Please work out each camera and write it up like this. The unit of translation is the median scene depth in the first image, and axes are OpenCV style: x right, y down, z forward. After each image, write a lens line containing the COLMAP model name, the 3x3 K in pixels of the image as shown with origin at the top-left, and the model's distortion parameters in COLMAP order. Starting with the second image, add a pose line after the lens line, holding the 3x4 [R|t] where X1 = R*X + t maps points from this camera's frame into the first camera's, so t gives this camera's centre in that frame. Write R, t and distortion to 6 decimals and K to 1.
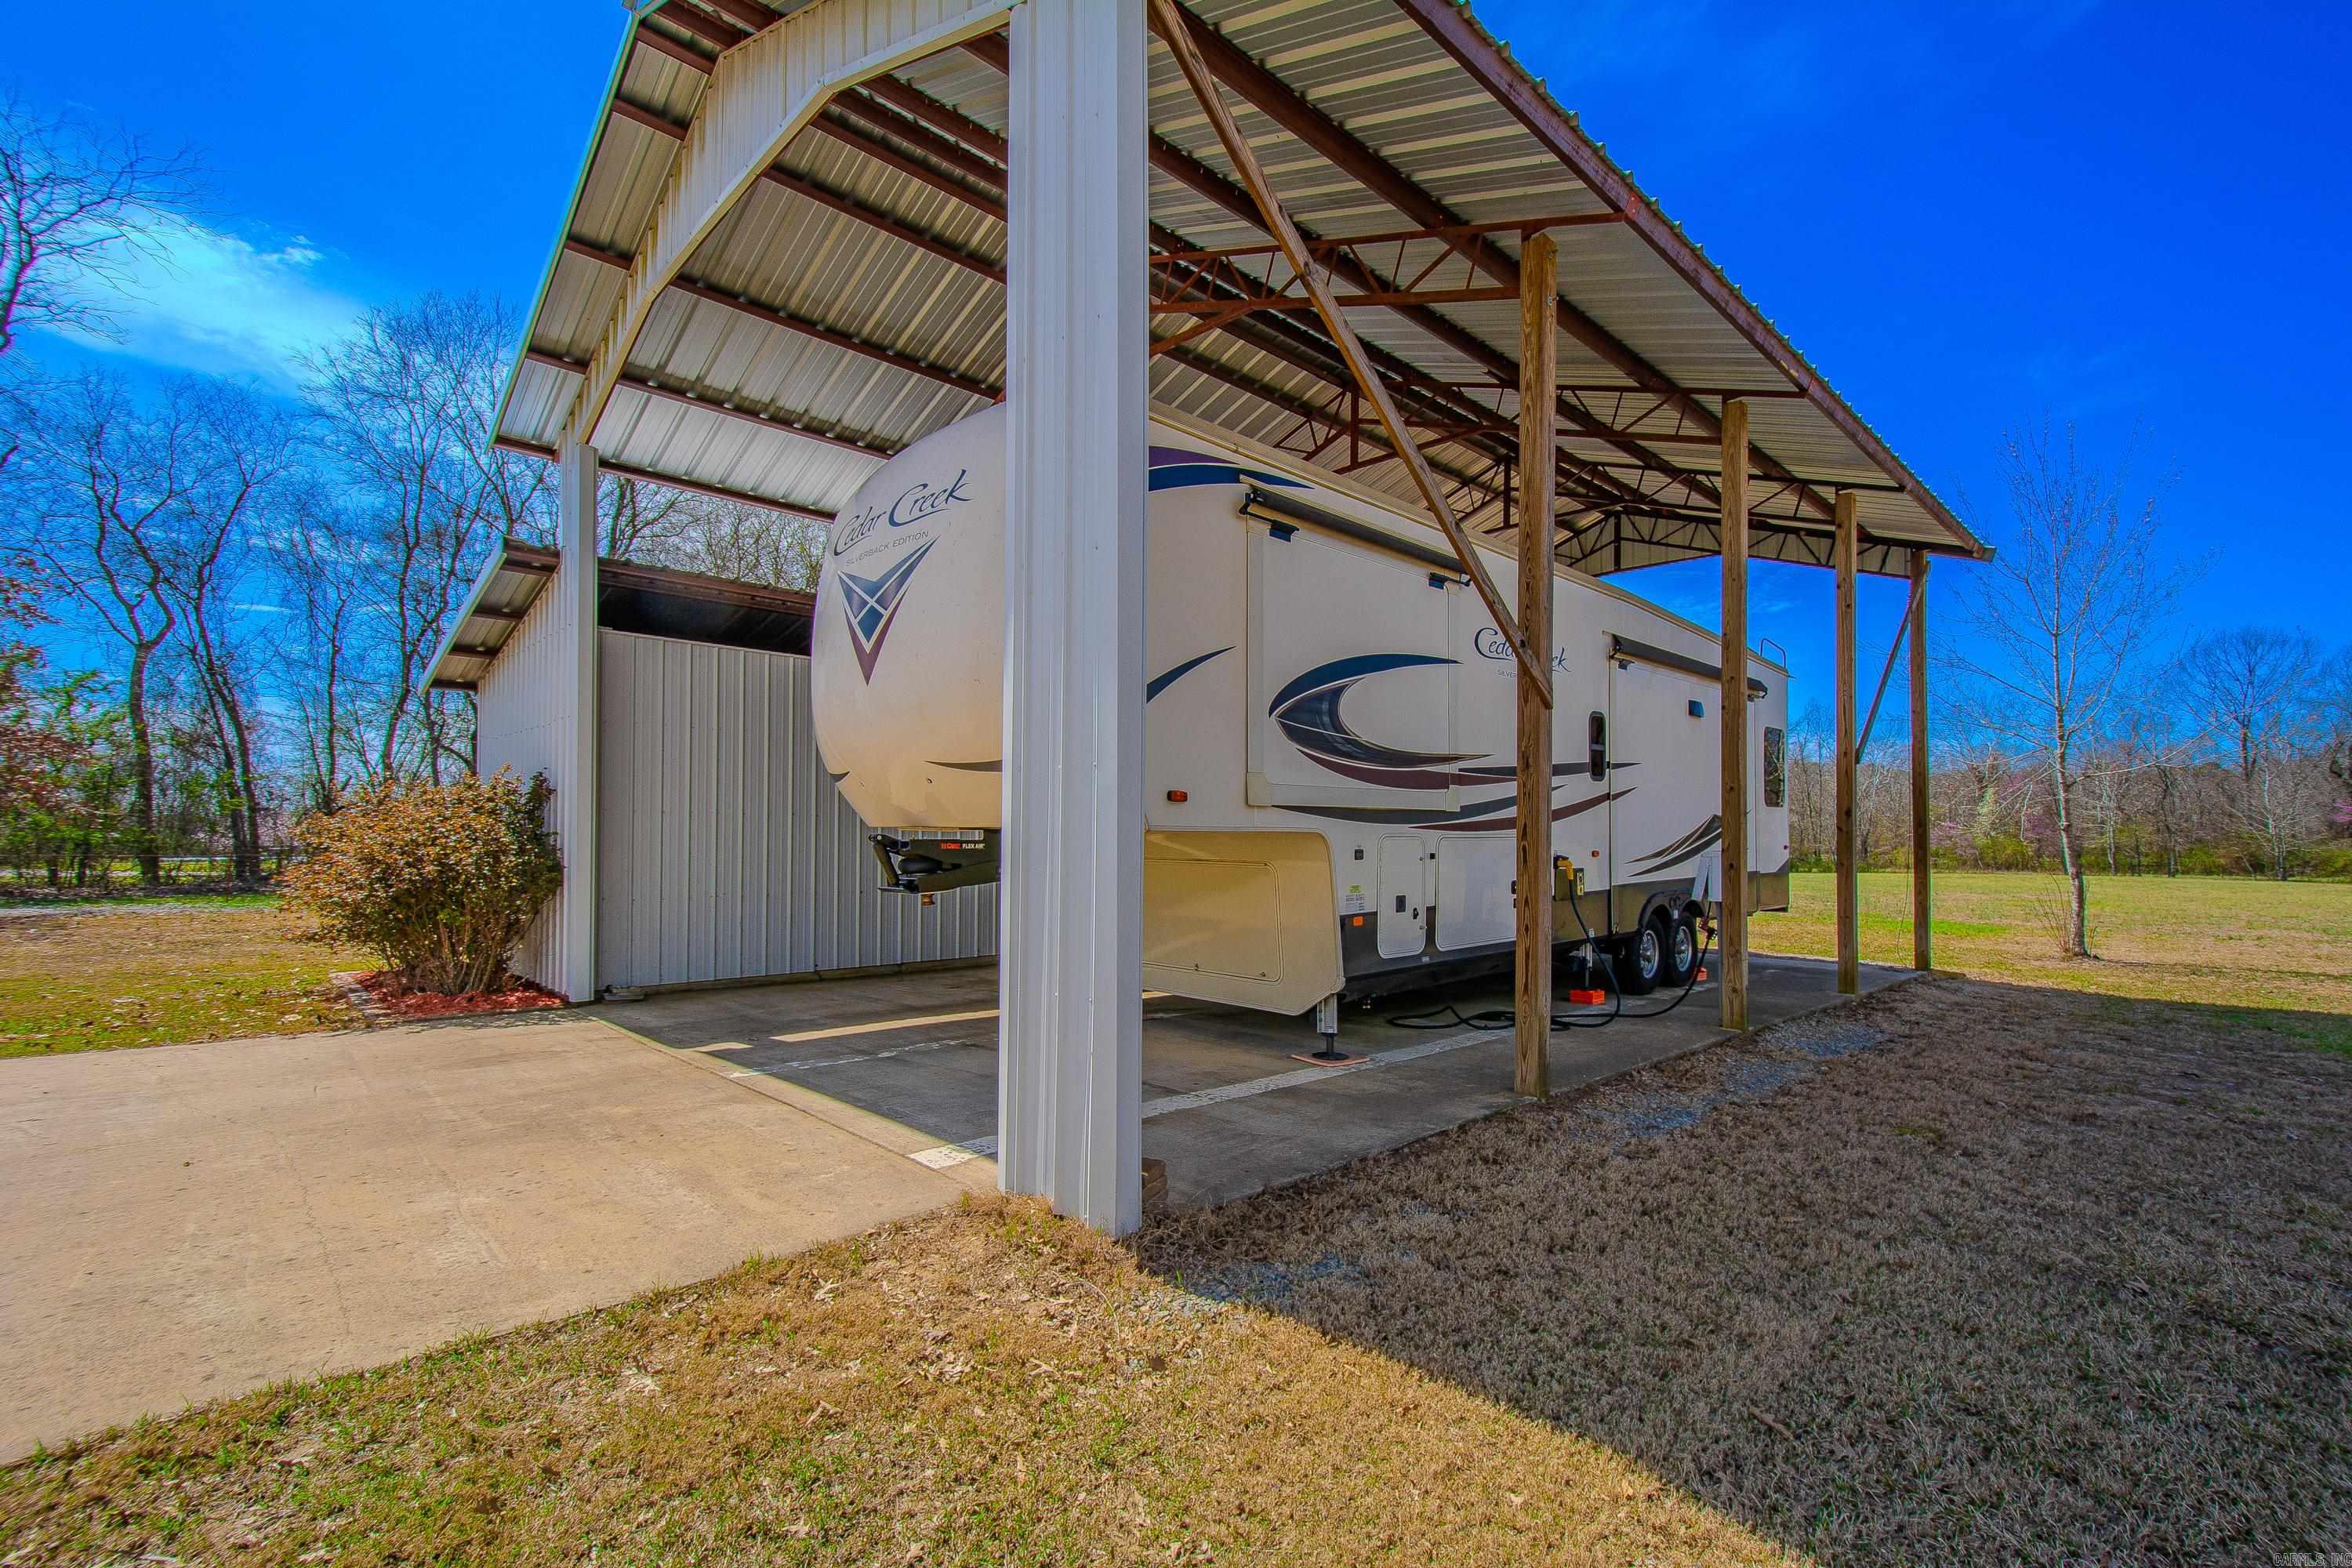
lens RADIAL K [[1056.6, 0, 1165.2], [0, 1056.6, 819.3], [0, 0, 1]] dist [-0.003946, -0.001398]
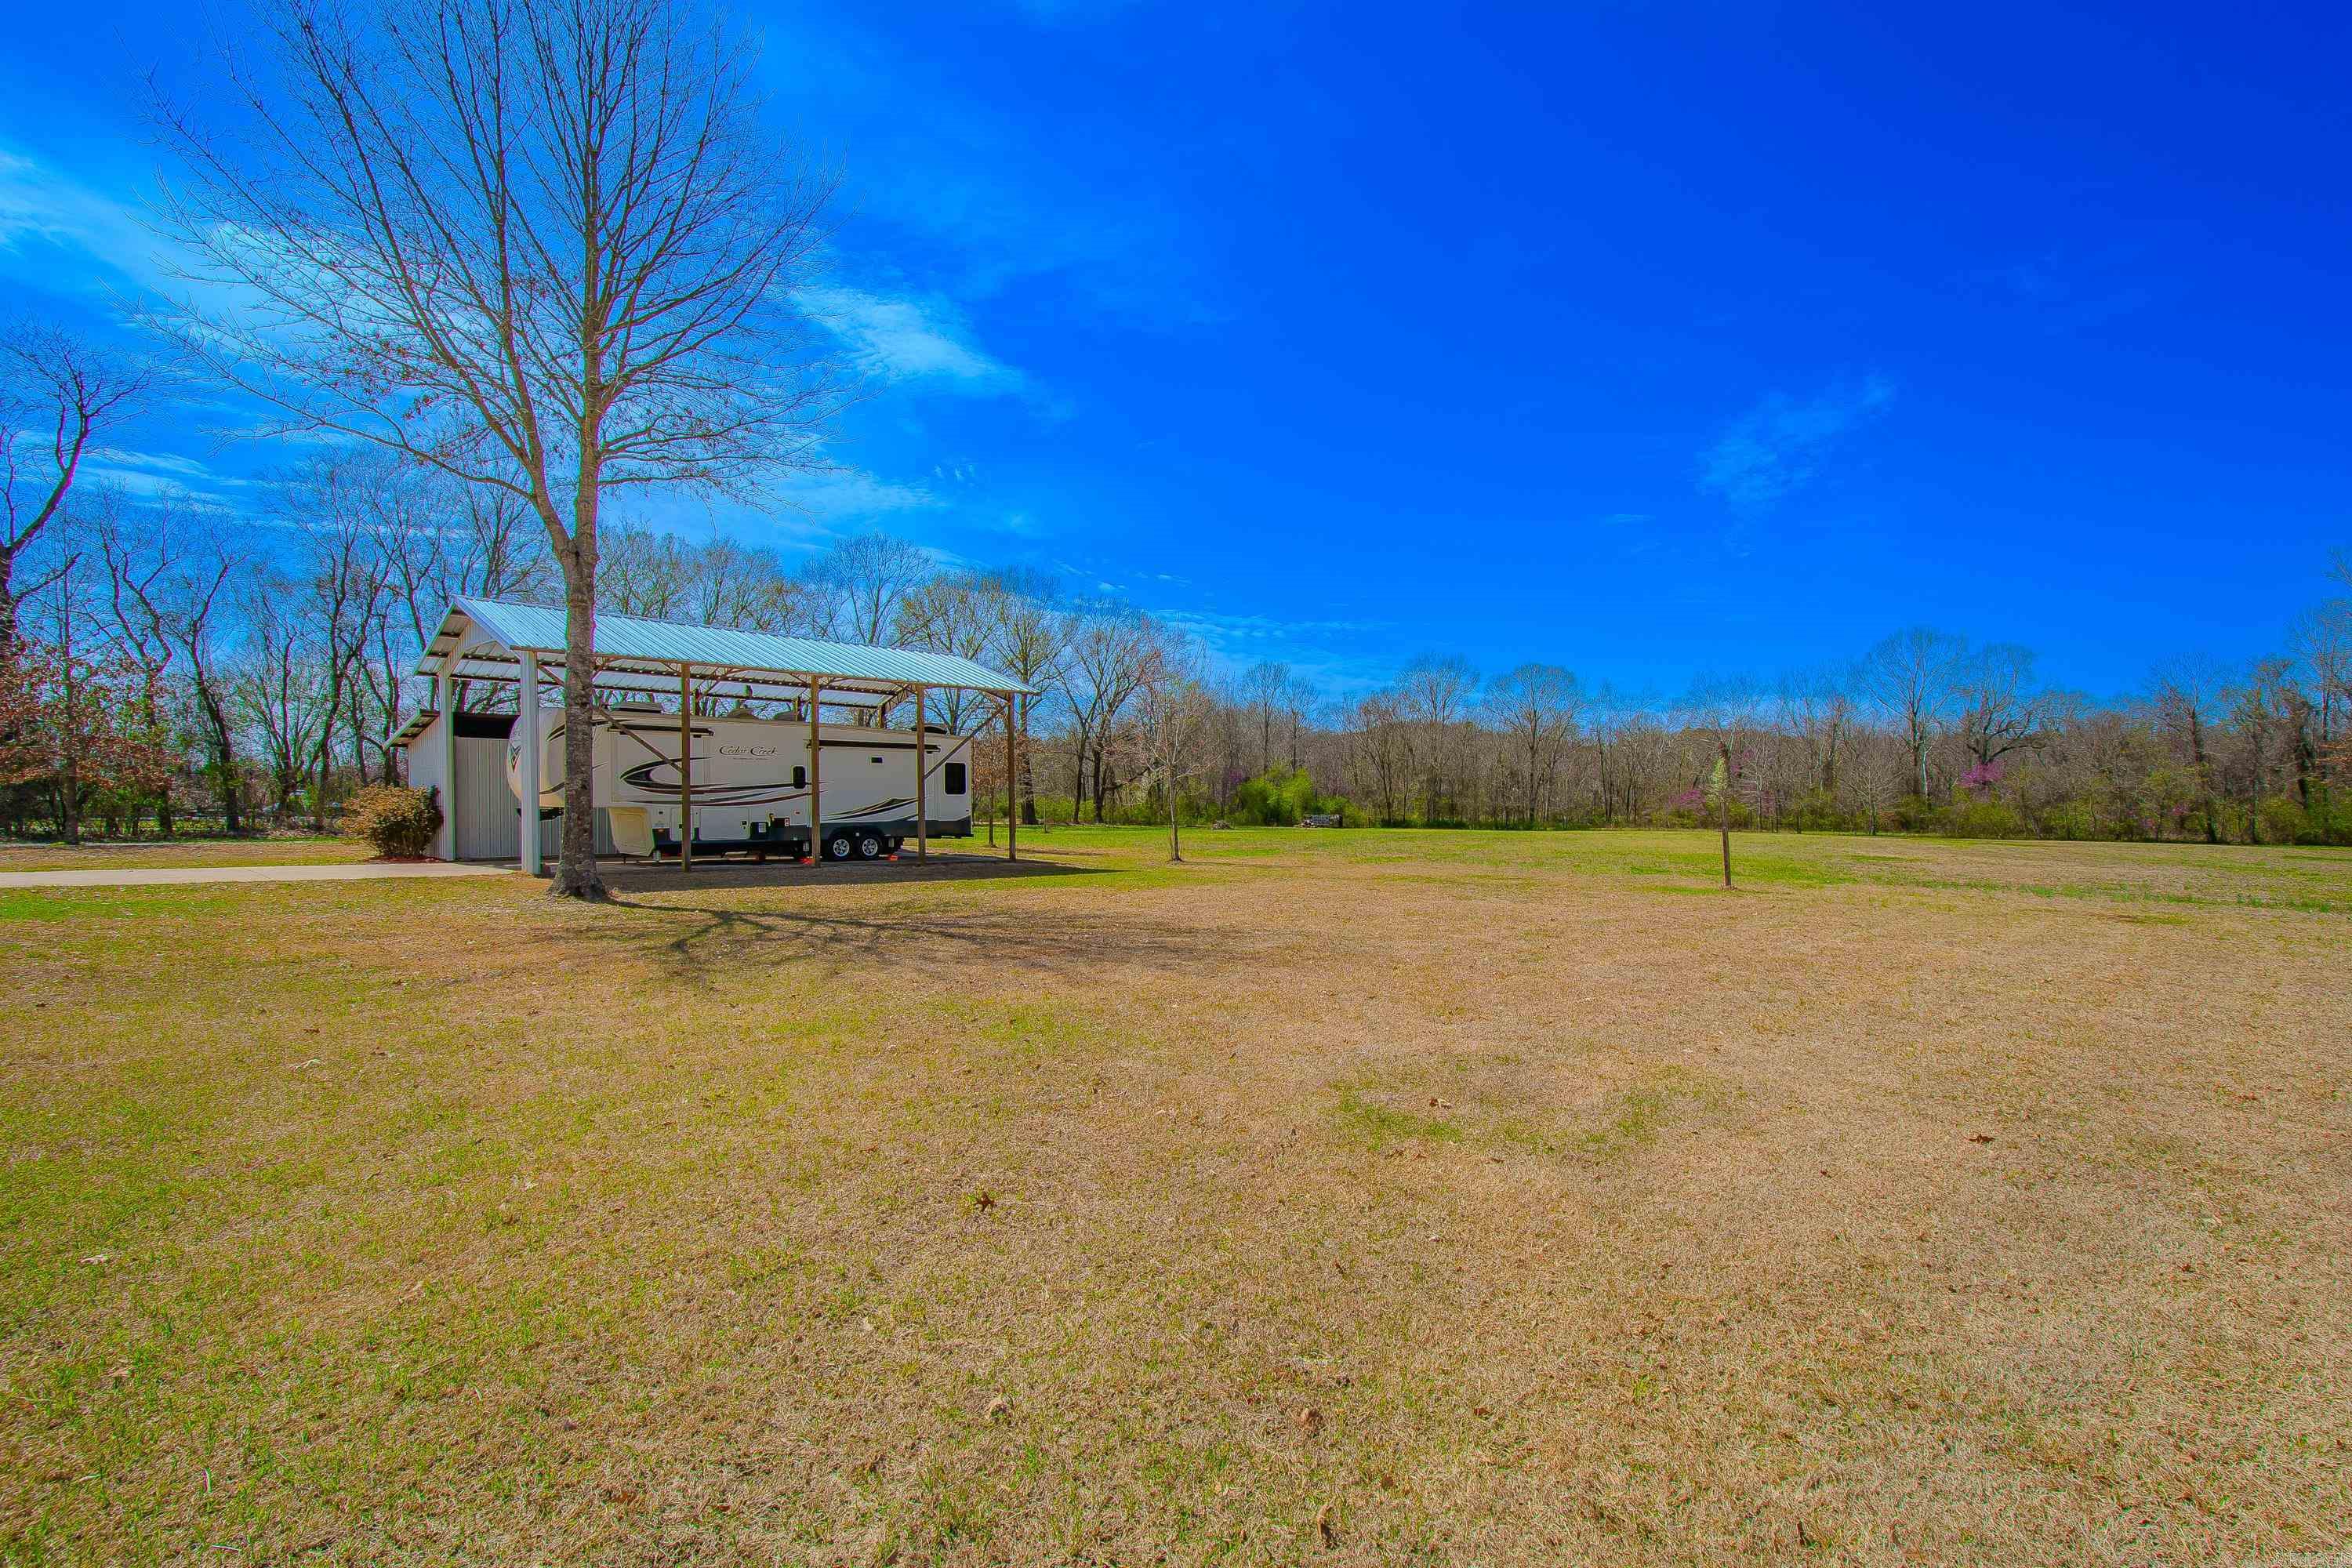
lens RADIAL K [[1056.6, 0, 1180.9], [0, 1056.6, 809.1], [0, 0, 1]] dist [-0.003946, -0.001398]
pose [[0.996925, 0.000353, 0.078356, 0.988689], [-0.002478, 0.999632, 0.027026, -0.048061], [-0.078317, -0.027137, 0.996559, -1.654517]]
